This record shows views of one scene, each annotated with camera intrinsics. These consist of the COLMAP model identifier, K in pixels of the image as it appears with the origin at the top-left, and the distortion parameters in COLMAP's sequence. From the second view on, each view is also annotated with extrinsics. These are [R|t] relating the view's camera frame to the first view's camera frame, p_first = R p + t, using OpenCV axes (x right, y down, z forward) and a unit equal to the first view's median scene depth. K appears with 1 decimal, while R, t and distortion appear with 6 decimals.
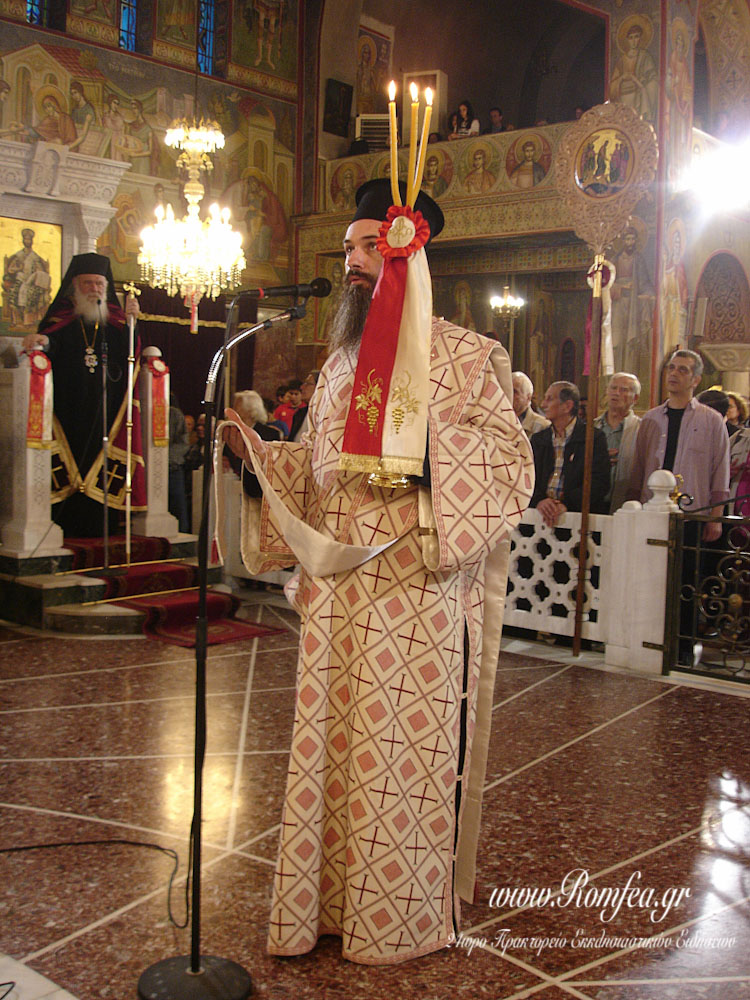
lens RADIAL K [[1125.3, 0, 375.0], [0, 1125.3, 500.0], [0, 0, 1]] dist [-0.069266, -0.117501]
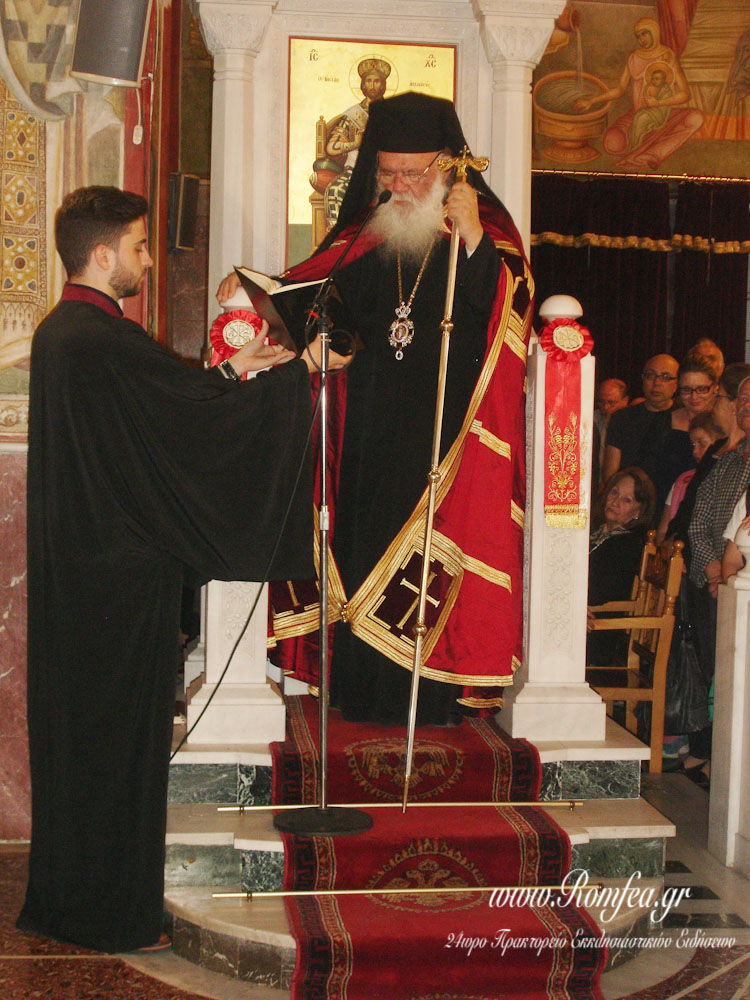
lens RADIAL K [[1667.9, 0, 375.0], [0, 1667.9, 500.0], [0, 0, 1]] dist [-0.023507, -0.194074]
pose [[0.746313, 0.035079, -0.664670, 0.106948], [-0.061099, 0.998005, -0.015933, -0.027019], [0.662785, 0.052501, 0.746967, 0.295788]]
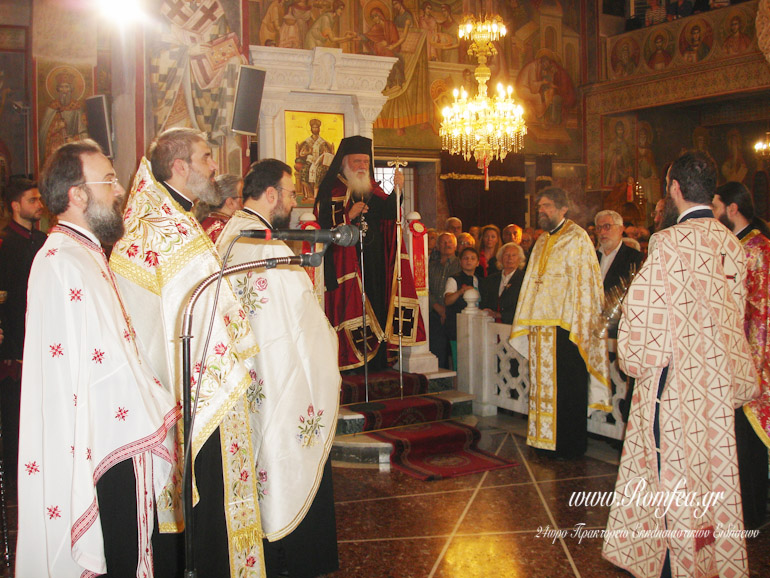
lens RADIAL K [[866.5, 0, 385.0], [0, 866.5, 289.0], [0, 0, 1]] dist [-0.069266, -0.117501]
pose [[0.942843, -0.018111, -0.332745, 0.046231], [0.011305, 0.999686, -0.022379, -0.021626], [0.333046, 0.017338, 0.942751, 0.080861]]
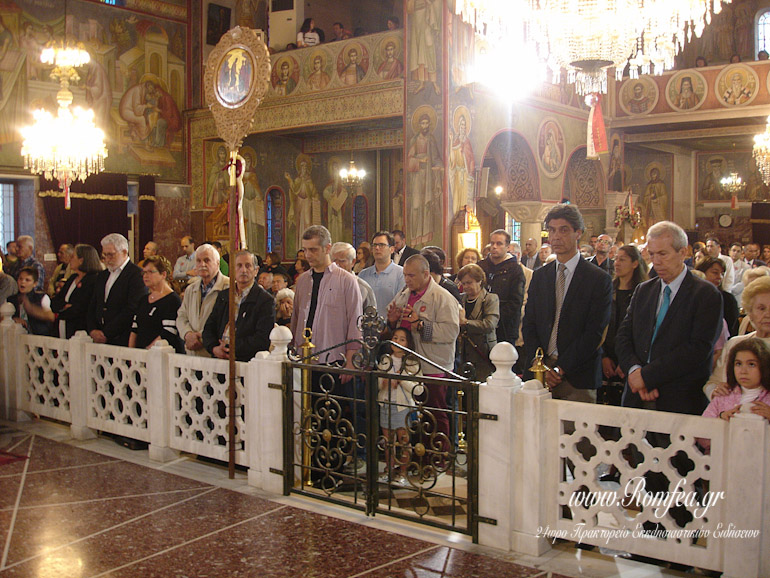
lens RADIAL K [[866.5, 0, 385.0], [0, 866.5, 289.0], [0, 0, 1]] dist [-0.069266, -0.117501]
pose [[0.998999, -0.028377, 0.034569, 0.162879], [0.029523, 0.999016, -0.033105, -0.015663], [-0.033596, 0.034092, 0.998854, 0.026341]]
